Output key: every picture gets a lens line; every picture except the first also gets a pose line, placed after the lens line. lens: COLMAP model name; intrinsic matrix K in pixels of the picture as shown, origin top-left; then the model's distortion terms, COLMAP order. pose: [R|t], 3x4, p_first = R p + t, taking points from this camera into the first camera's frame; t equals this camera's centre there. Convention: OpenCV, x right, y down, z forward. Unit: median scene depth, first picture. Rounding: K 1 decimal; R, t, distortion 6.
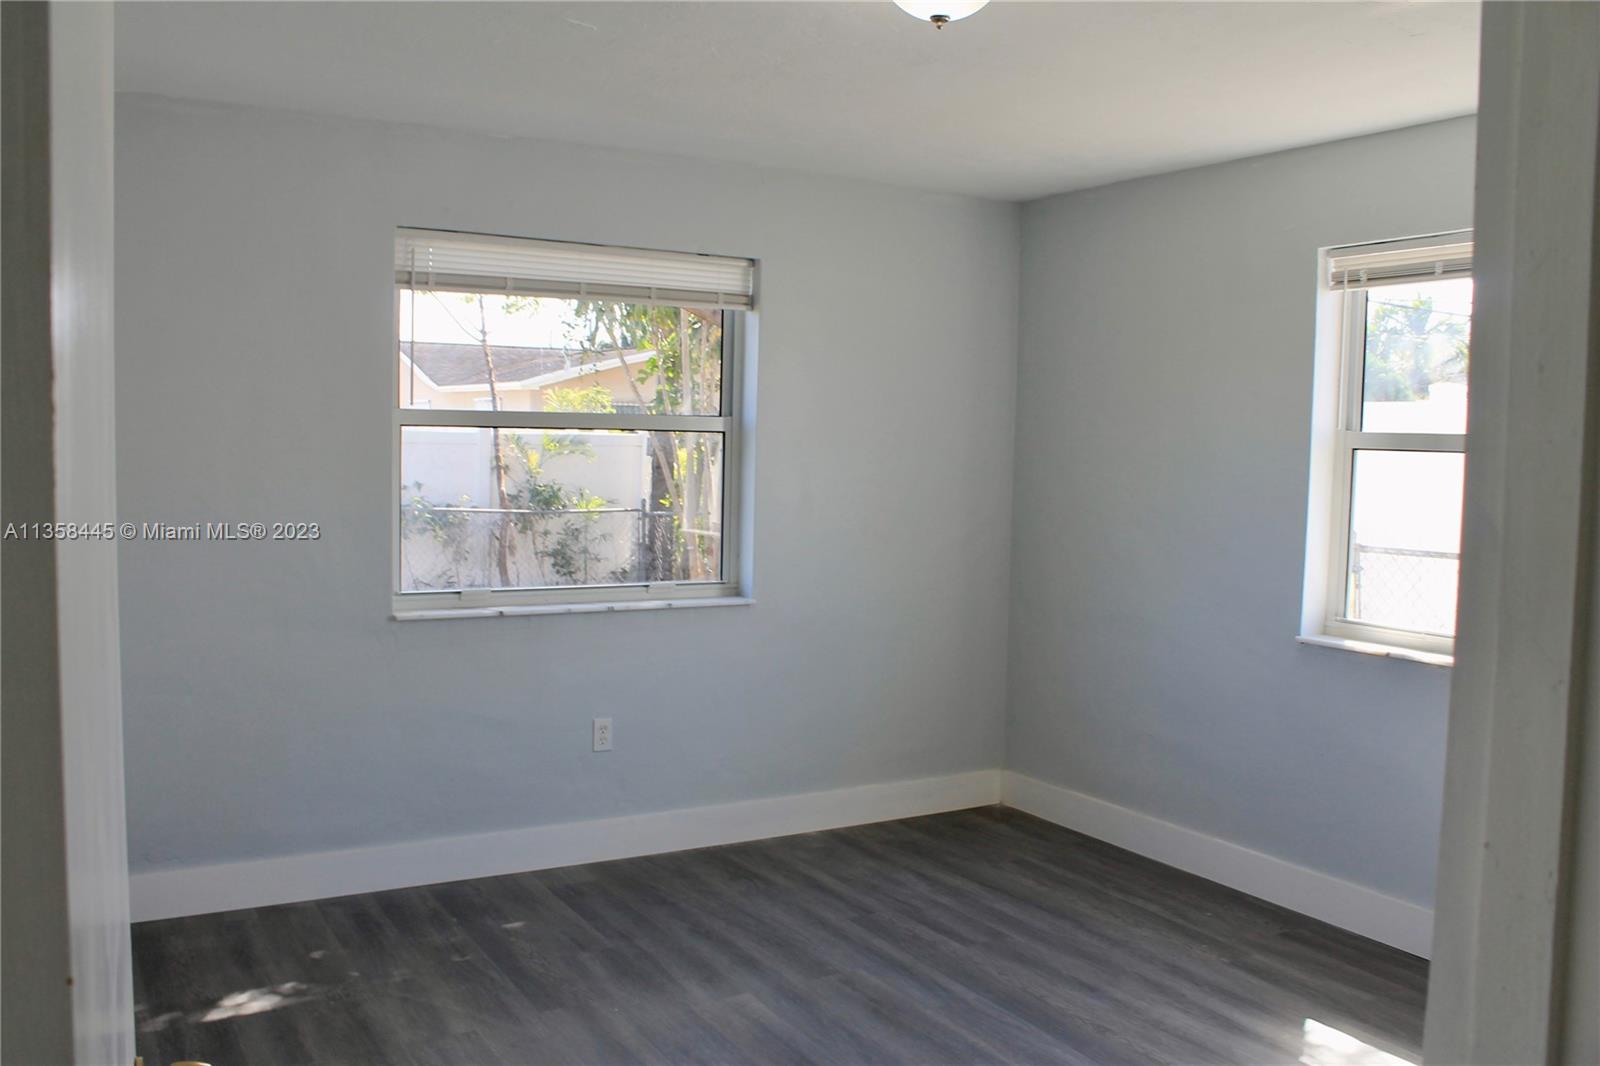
lens RADIAL K [[1371.5, 0, 800.0], [0, 1371.5, 533.0], [0, 0, 1]] dist [-0.158604, 0.153750]
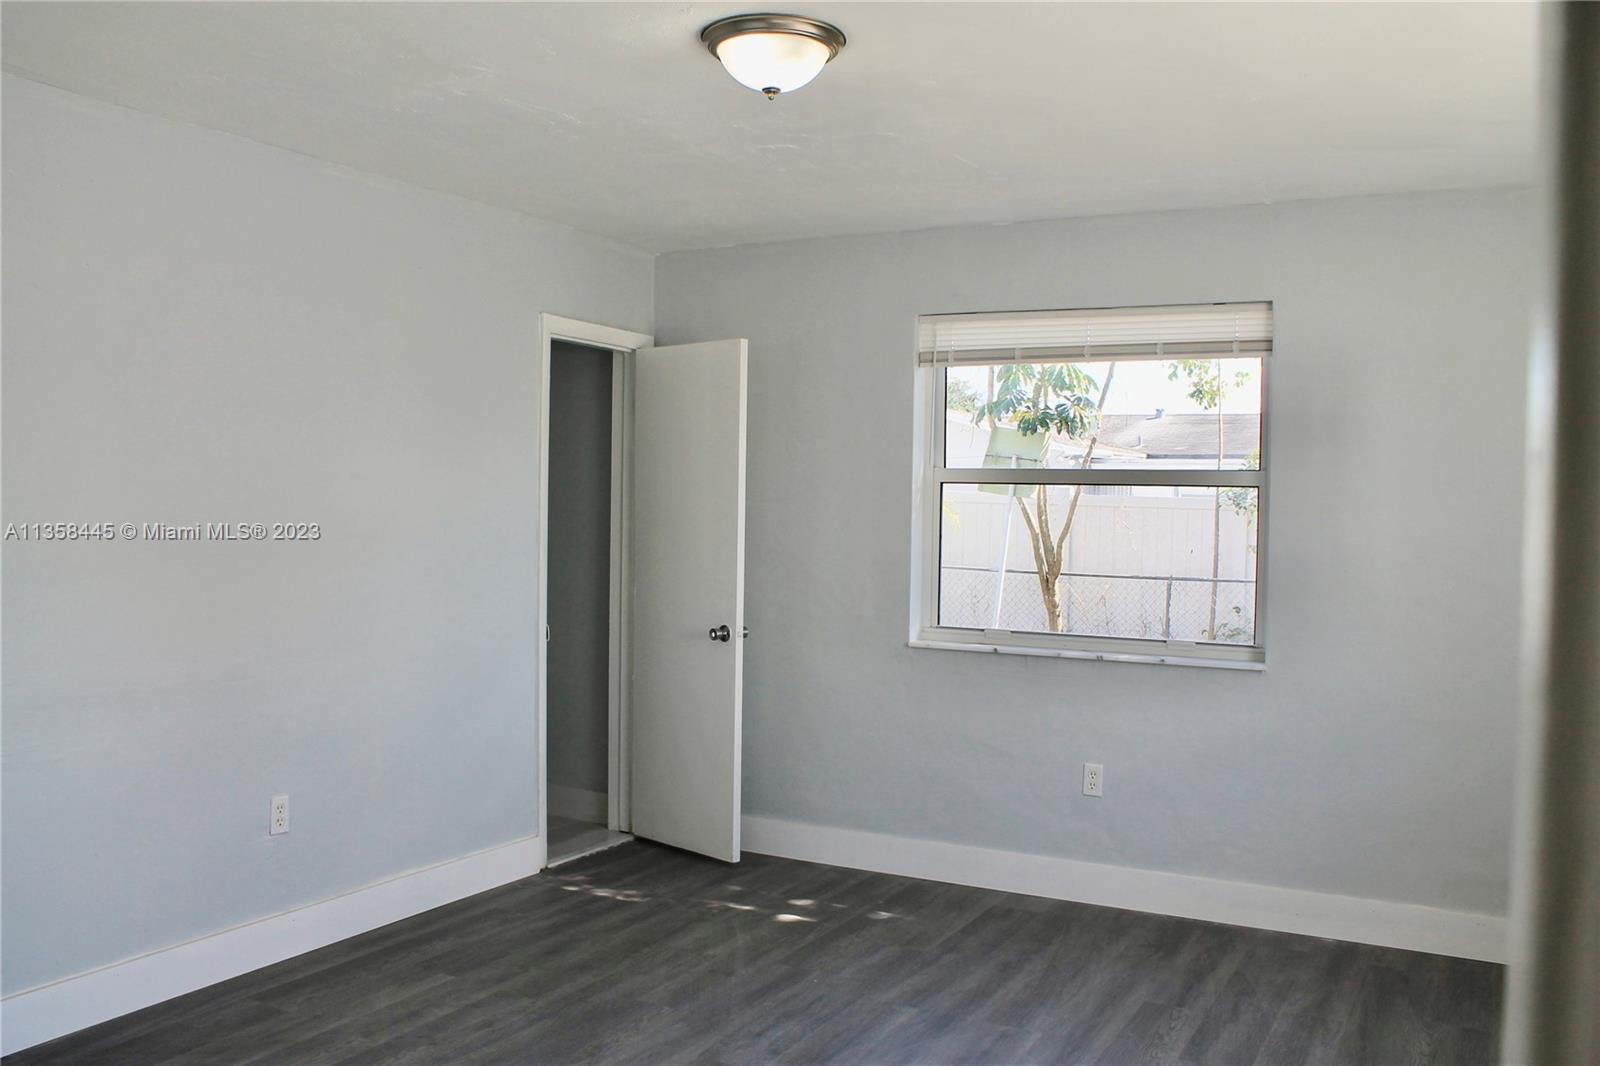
lens RADIAL K [[1371.5, 0, 800.0], [0, 1371.5, 533.0], [0, 0, 1]] dist [-0.158604, 0.153750]
pose [[0.518332, 0.010505, -0.855115, 0.646817], [-0.063750, 0.997617, -0.026387, 0.003185], [0.852800, 0.068191, 0.517767, 0.281719]]
